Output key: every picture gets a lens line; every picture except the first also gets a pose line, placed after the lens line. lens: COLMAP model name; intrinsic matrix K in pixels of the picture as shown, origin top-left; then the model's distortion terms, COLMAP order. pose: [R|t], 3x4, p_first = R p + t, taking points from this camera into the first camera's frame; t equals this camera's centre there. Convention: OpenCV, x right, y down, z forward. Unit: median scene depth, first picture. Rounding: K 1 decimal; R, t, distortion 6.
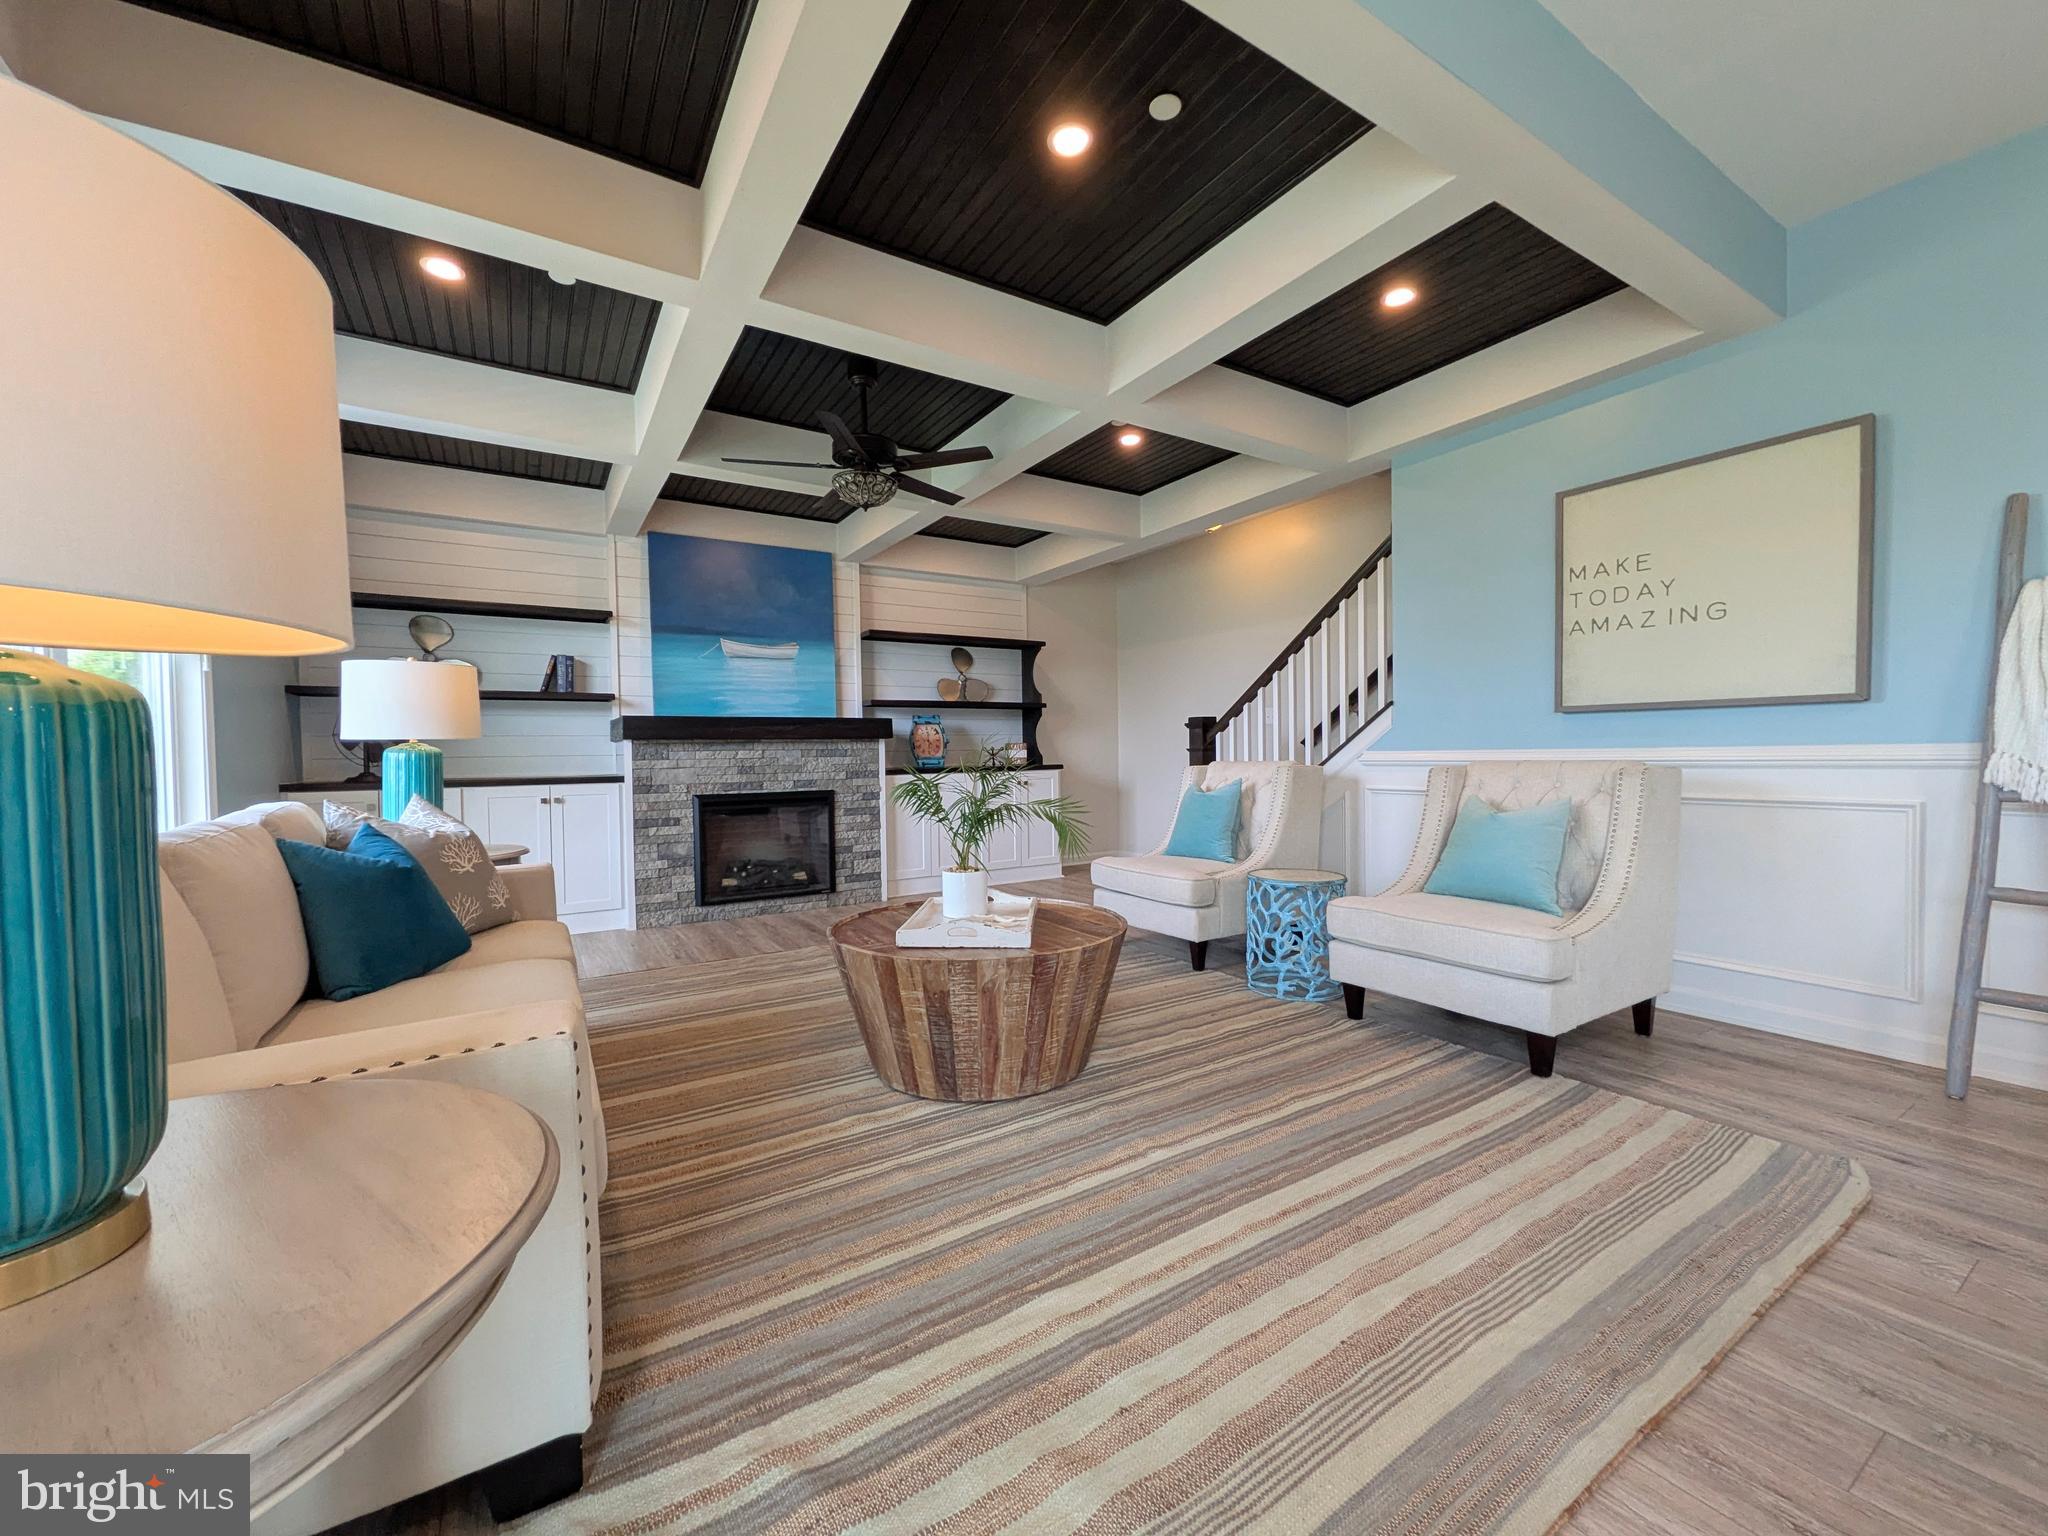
lens RADIAL K [[805.3, 0, 1021.2], [0, 805.3, 767.0], [0, 0, 1]] dist [0.007138, 0.000072]
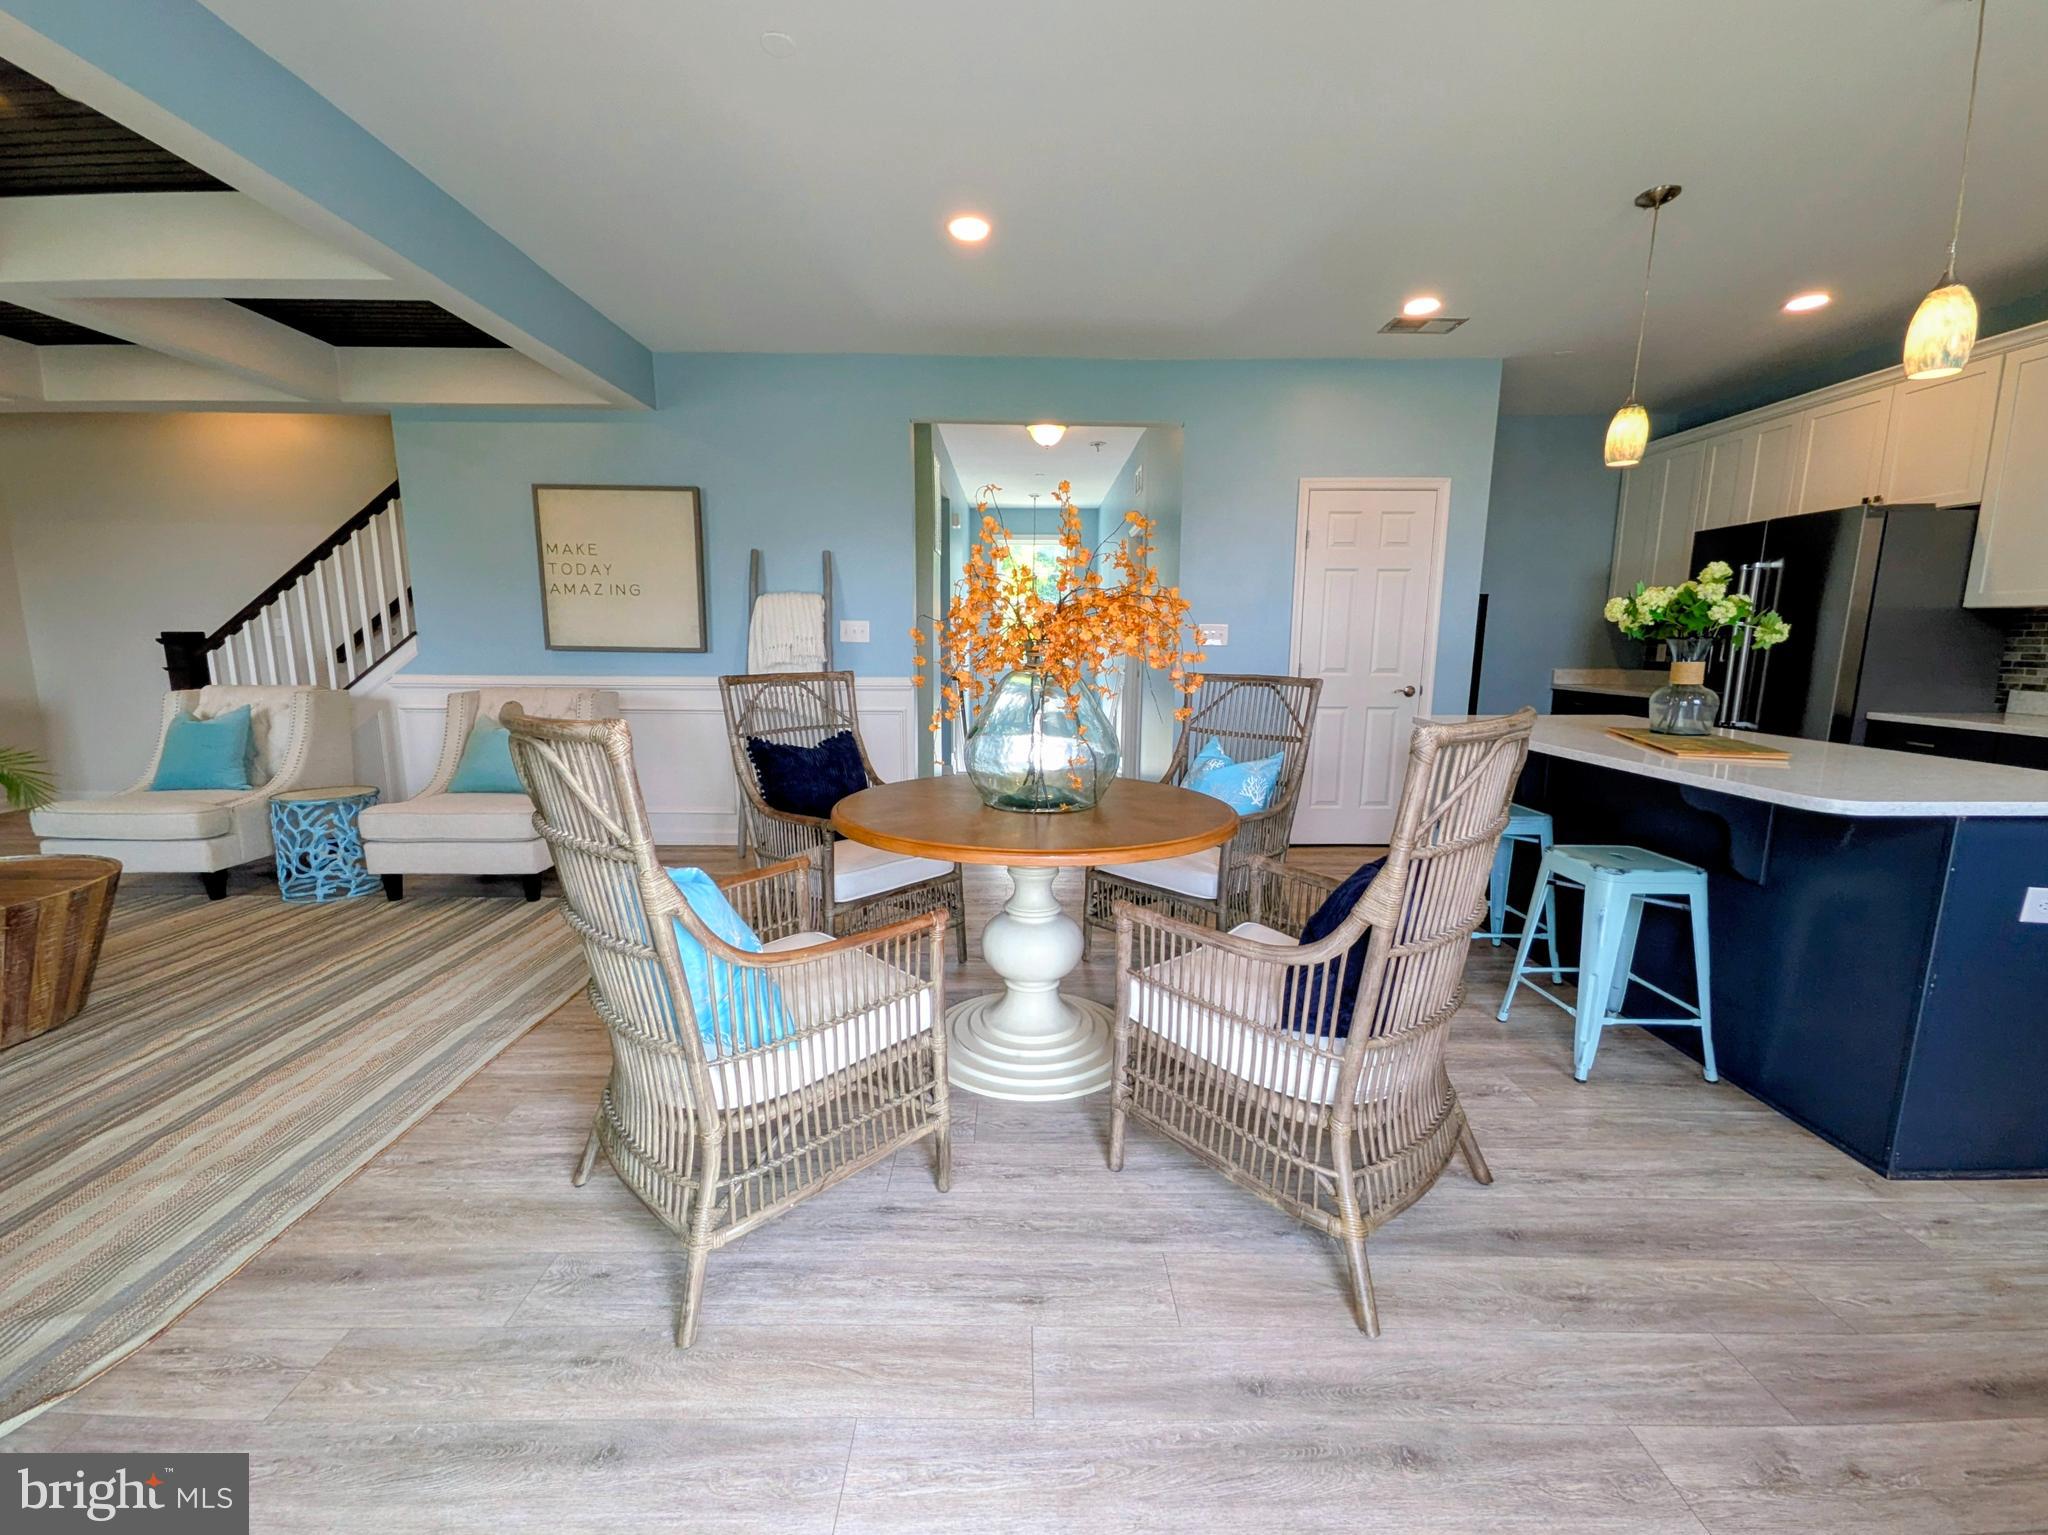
lens RADIAL K [[814.2, 0, 1017.1], [0, 814.2, 770.4], [0, 0, 1]] dist [0.008106, -0.000528]
pose [[0.528711, -0.119378, 0.840365, -0.085566], [-0.000970, 0.989975, 0.141242, -0.048733], [-0.848801, -0.075491, 0.523295, -0.338015]]
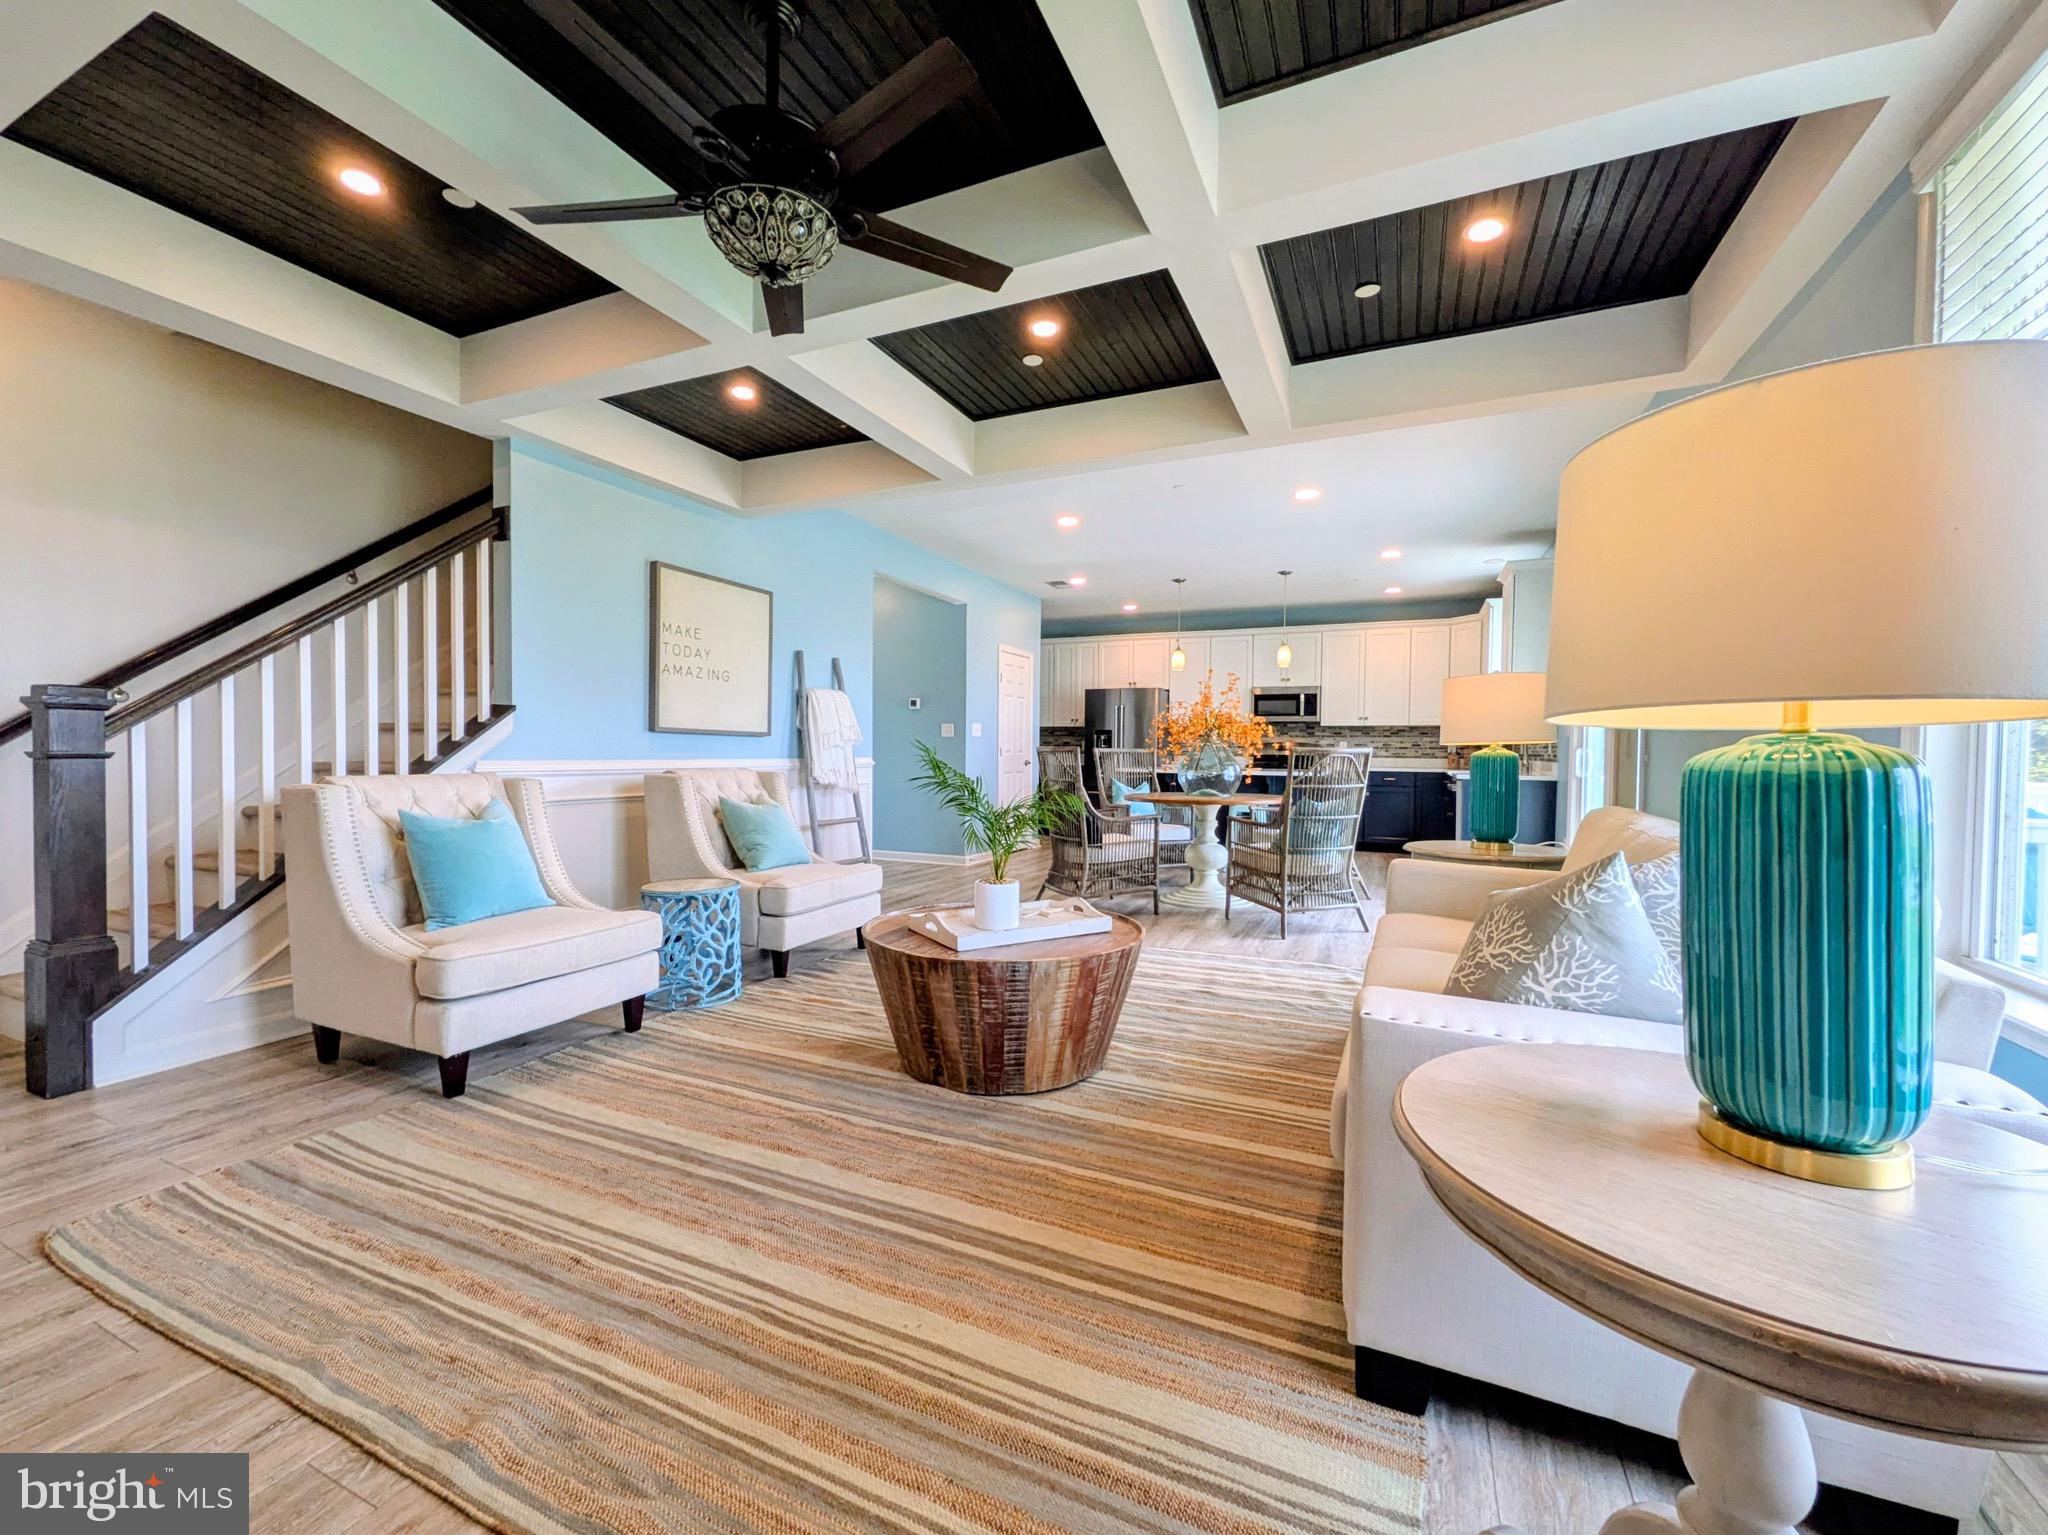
lens RADIAL K [[841.9, 0, 1017.3], [0, 841.9, 768.5], [0, 0, 1]] dist [0.006965, -0.000427]
pose [[-0.550745, -0.006773, 0.834646, -0.620452], [0.012382, 0.999791, 0.016283, -0.018361], [-0.834582, 0.019302, -0.550545, 1.009689]]
